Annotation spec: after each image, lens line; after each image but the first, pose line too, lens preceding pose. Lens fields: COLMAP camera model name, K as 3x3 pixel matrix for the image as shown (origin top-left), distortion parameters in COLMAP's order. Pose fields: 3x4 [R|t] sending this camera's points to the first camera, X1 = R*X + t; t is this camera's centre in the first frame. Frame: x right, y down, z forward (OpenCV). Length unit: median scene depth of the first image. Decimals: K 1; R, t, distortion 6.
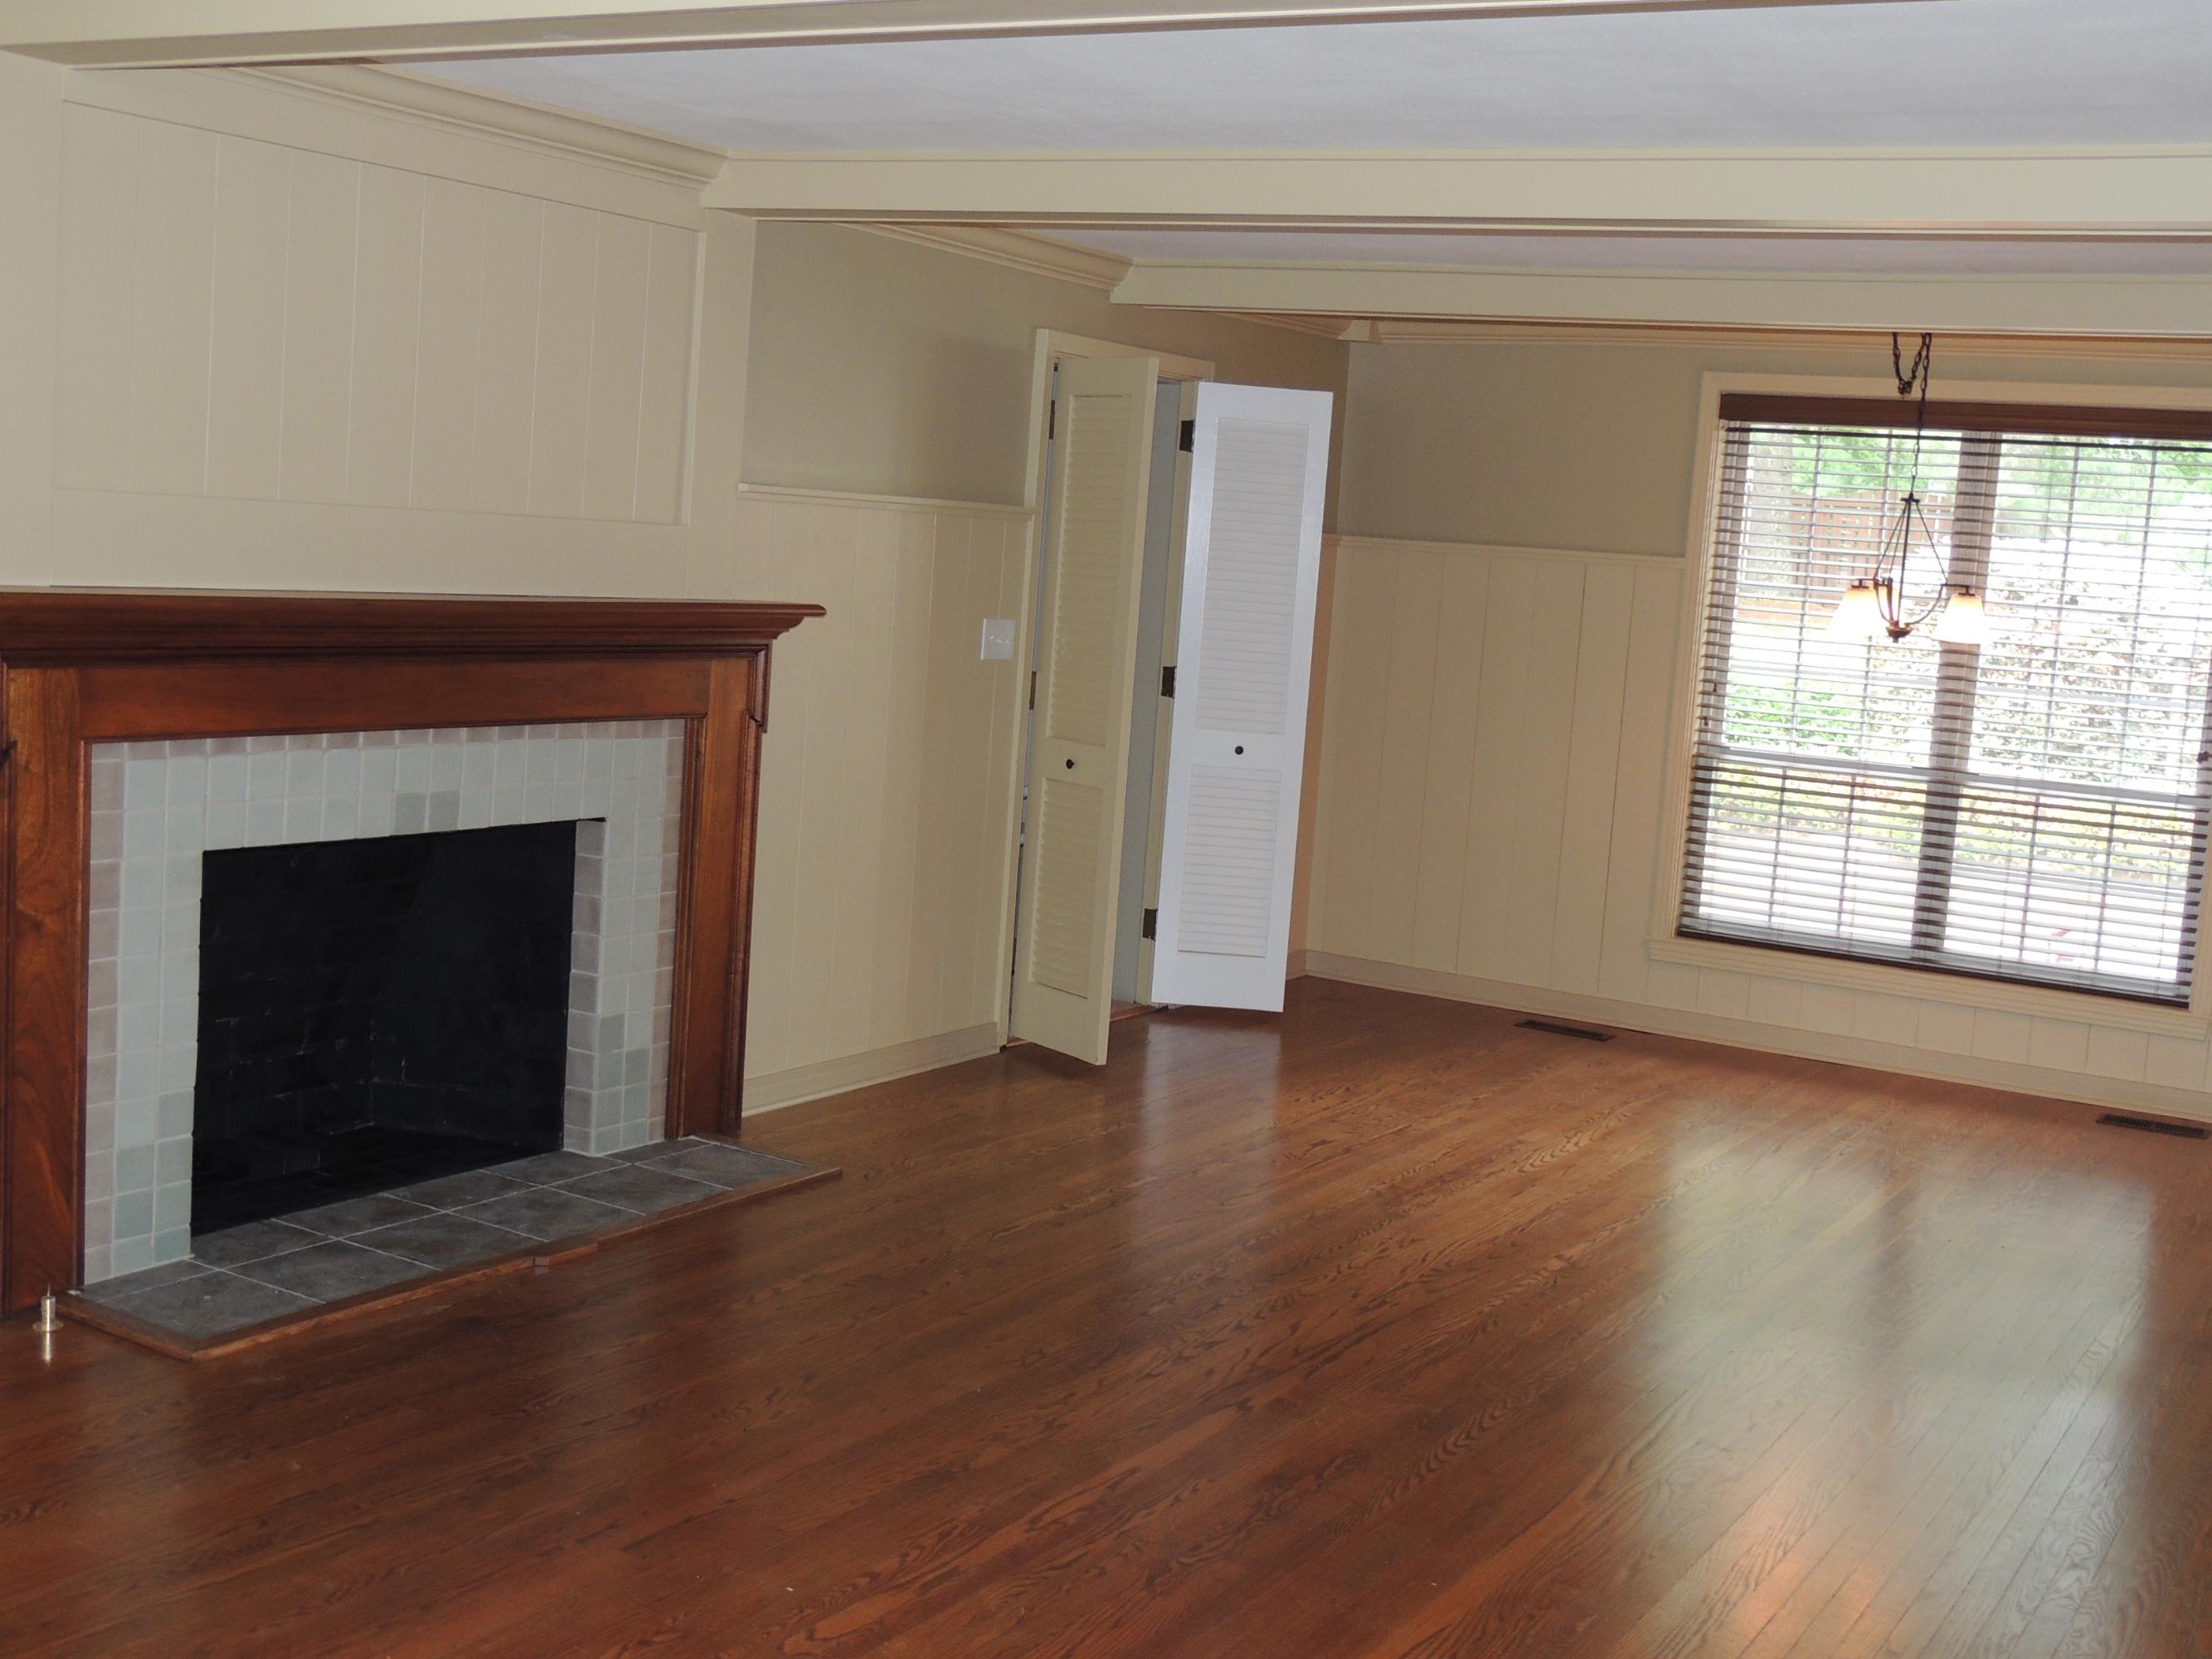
lens RADIAL K [[2523.1, 0, 1104.0], [0, 2523.1, 824.9], [0, 0, 1]] dist [-0.042207, 0.000000]
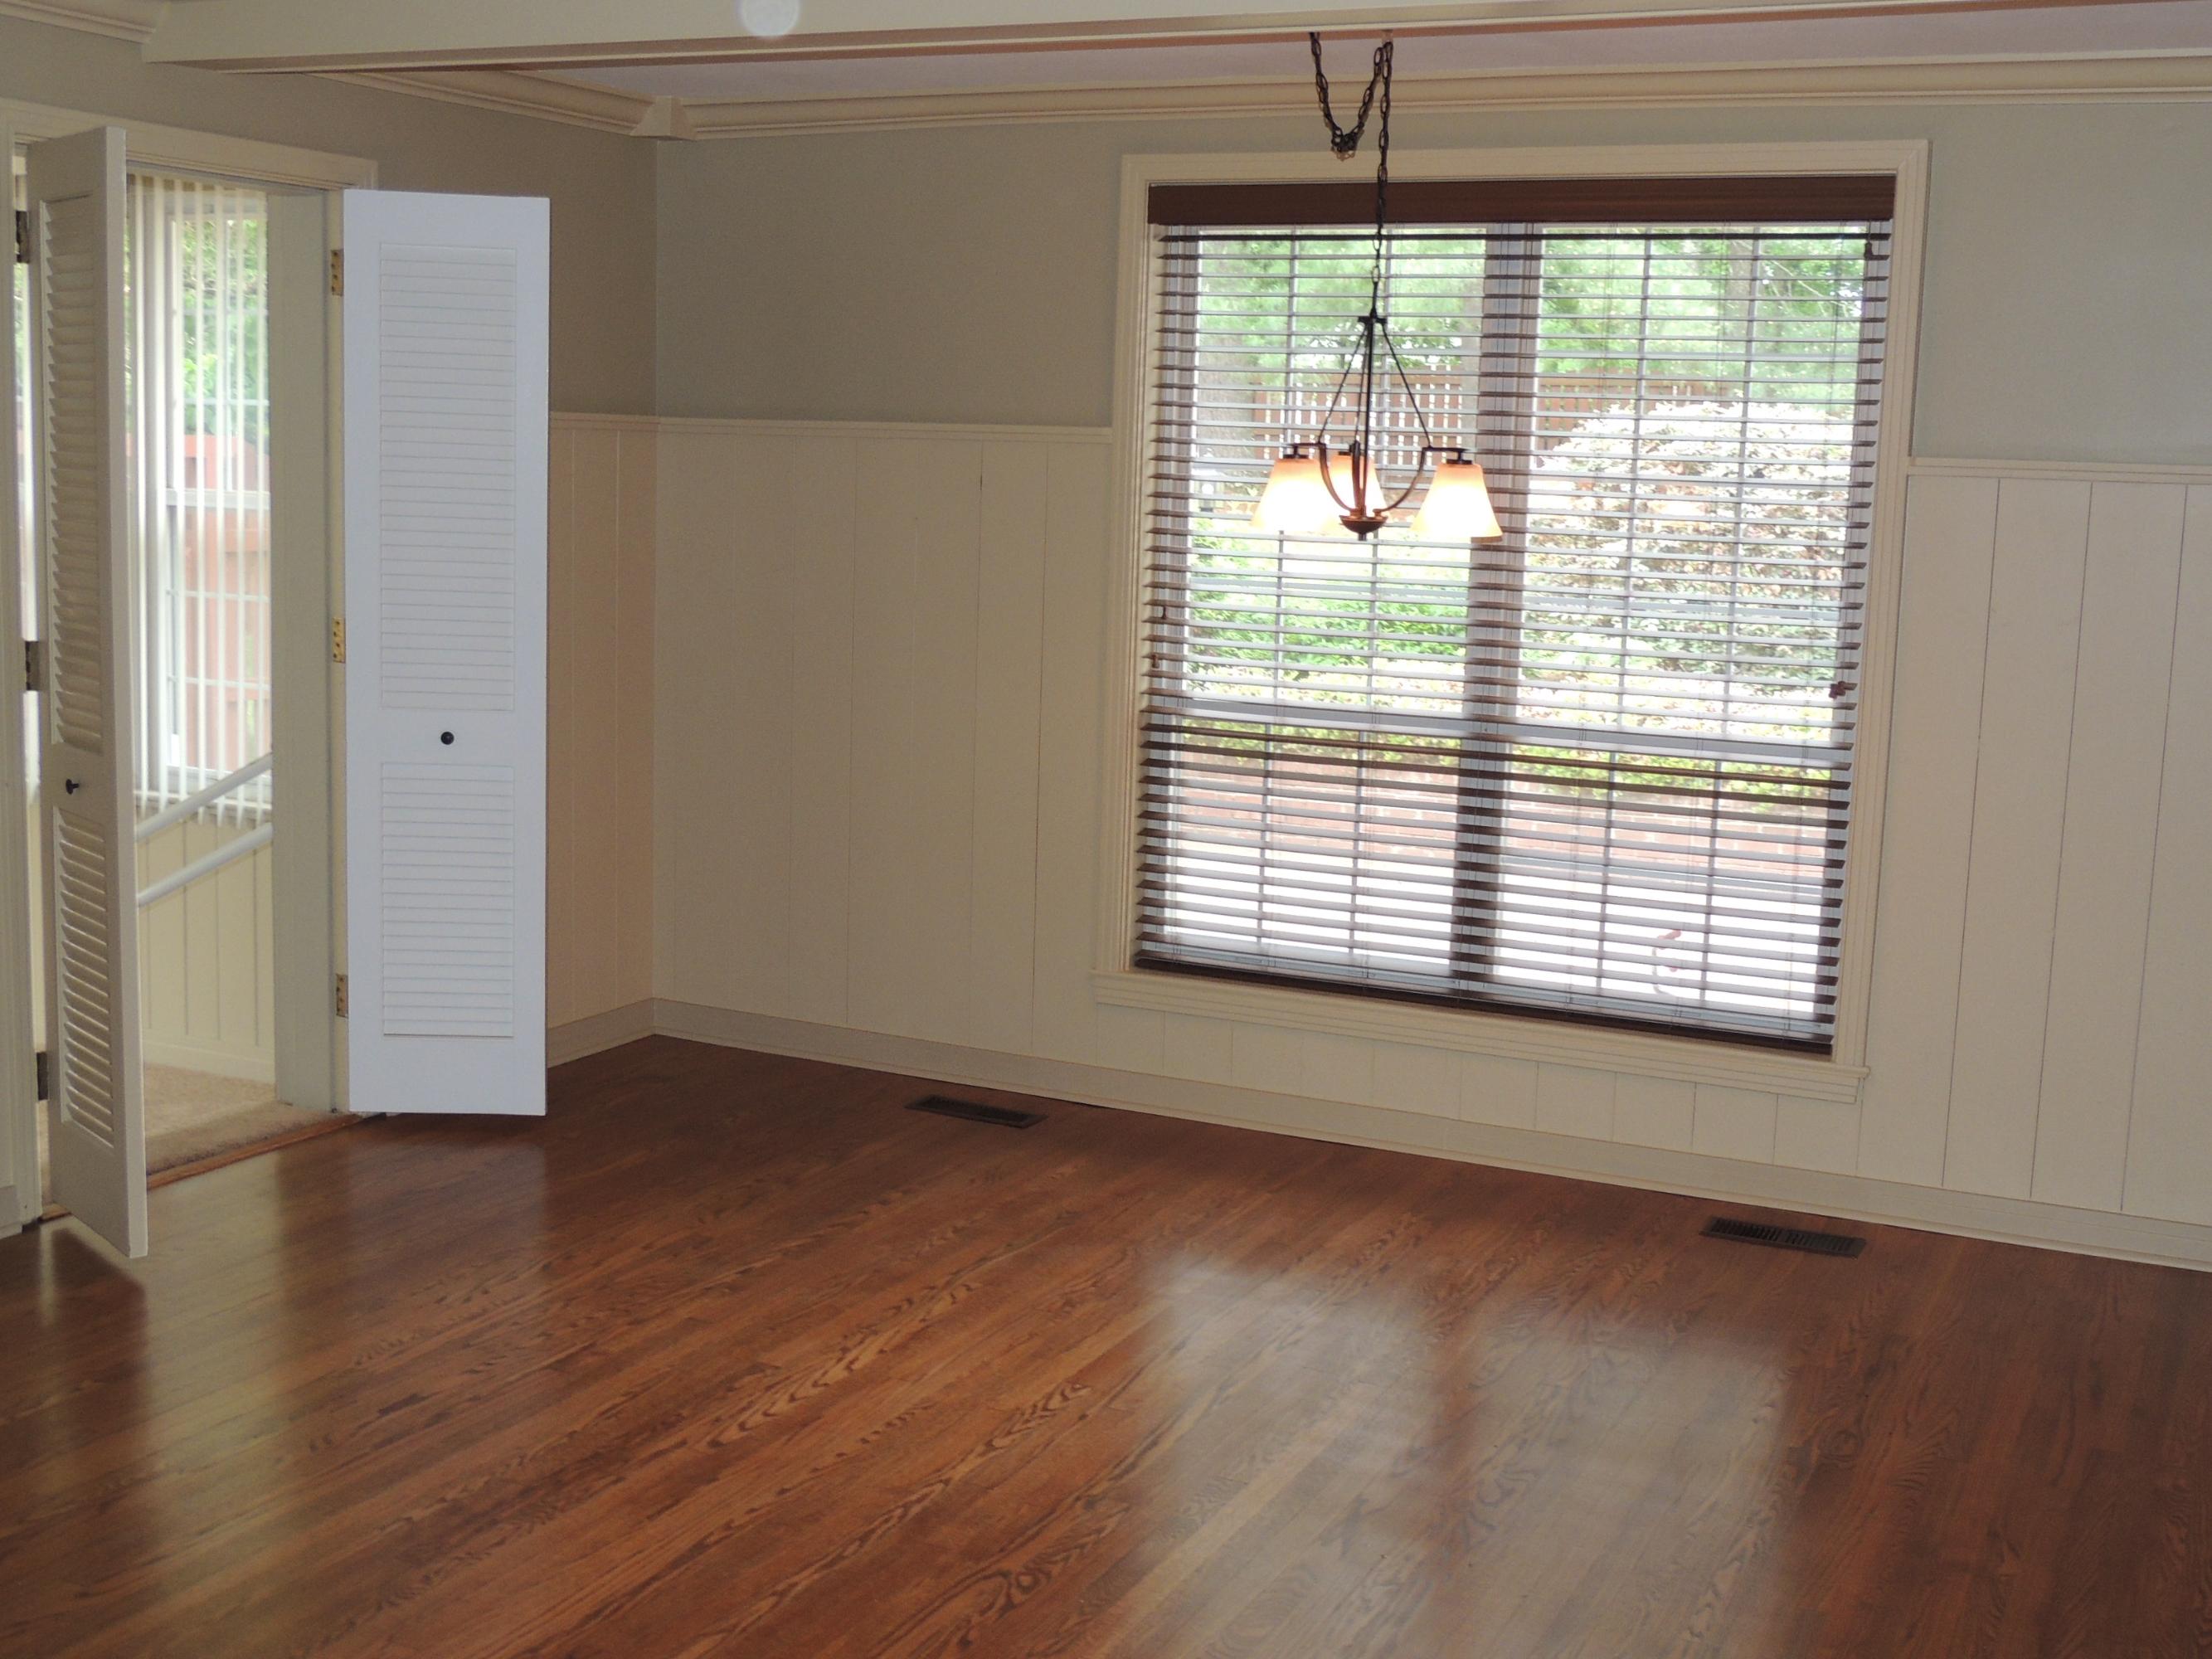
lens RADIAL K [[2523.1, 0, 1111.7], [0, 2523.1, 831.5], [0, 0, 1]] dist [-0.042207, 0.000000]
pose [[0.995529, -0.048375, 0.081127, 0.184399], [0.045303, 0.998200, 0.039292, -0.024310], [-0.082882, -0.035441, 0.995929, 0.332317]]
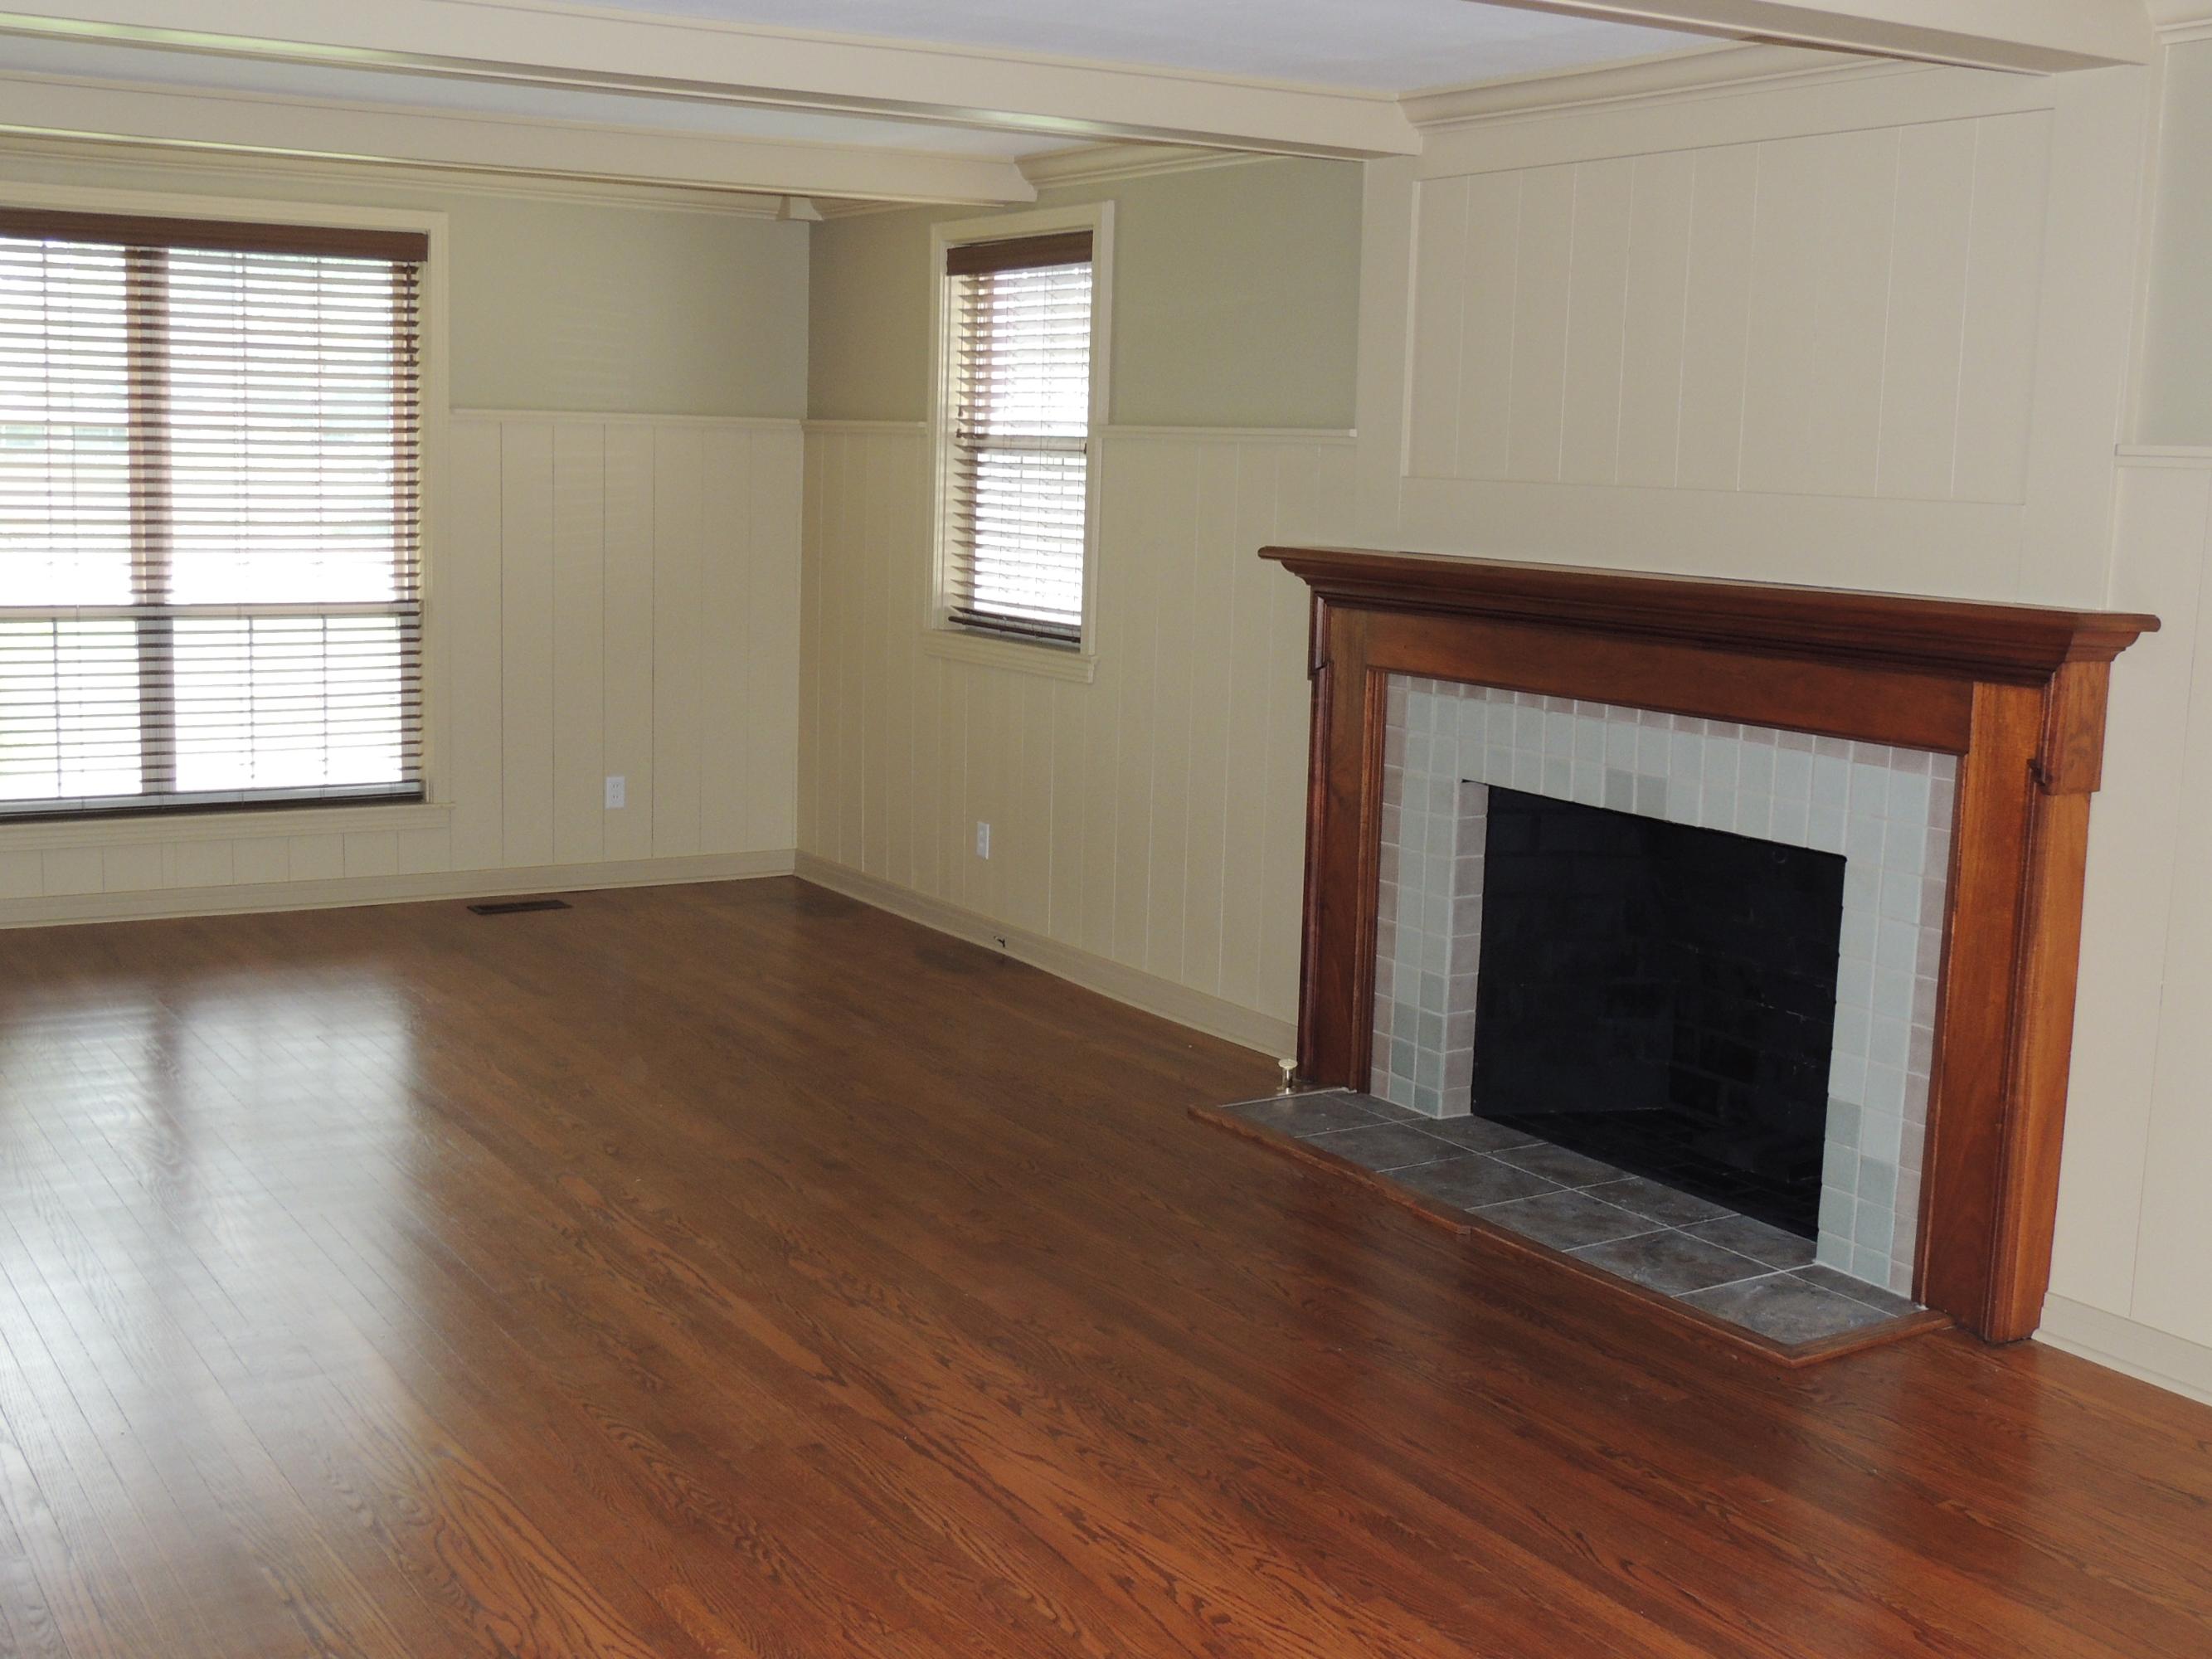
lens RADIAL K [[2523.1, 0, 1111.5], [0, 2523.1, 830.0], [0, 0, 1]] dist [-0.042207, 0.000000]
pose [[-0.456862, 0.049817, -0.888141, 0.499094], [-0.160977, 0.977316, 0.137625, -0.066601], [0.874850, 0.205846, -0.438479, 0.888503]]
